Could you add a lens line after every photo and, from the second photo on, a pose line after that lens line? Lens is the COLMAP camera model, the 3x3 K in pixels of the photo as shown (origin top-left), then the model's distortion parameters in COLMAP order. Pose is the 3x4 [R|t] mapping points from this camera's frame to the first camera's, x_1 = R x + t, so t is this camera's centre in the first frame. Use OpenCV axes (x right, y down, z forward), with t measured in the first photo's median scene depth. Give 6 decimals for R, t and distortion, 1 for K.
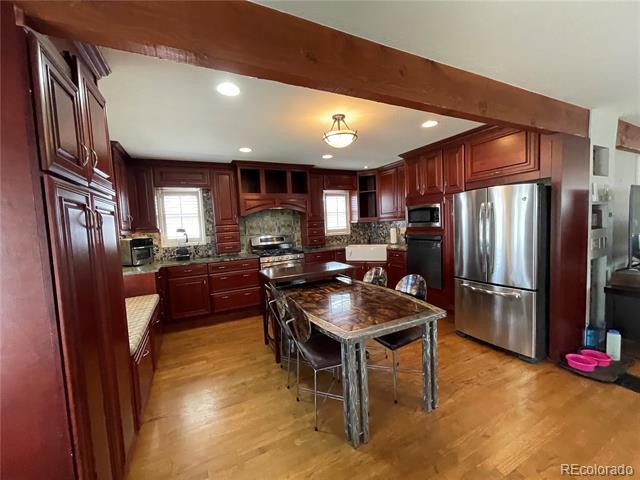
lens RADIAL K [[256.4, 0, 318.3], [0, 256.4, 240.6], [0, 0, 1]] dist [-0.003939, 0.002250]
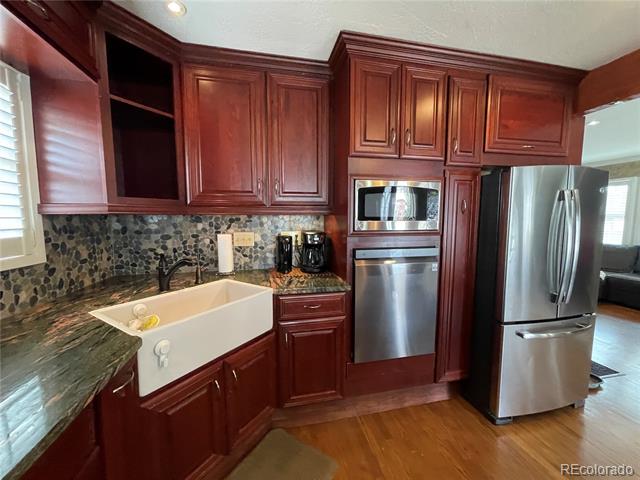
lens RADIAL K [[256.4, 0, 318.4], [0, 256.4, 239.6], [0, 0, 1]] dist [-0.003939, 0.002250]
pose [[0.251214, -0.036067, 0.967259, -0.037028], [0.052630, 0.998336, 0.023557, -0.037992], [-0.966500, 0.044989, 0.252694, 0.701828]]
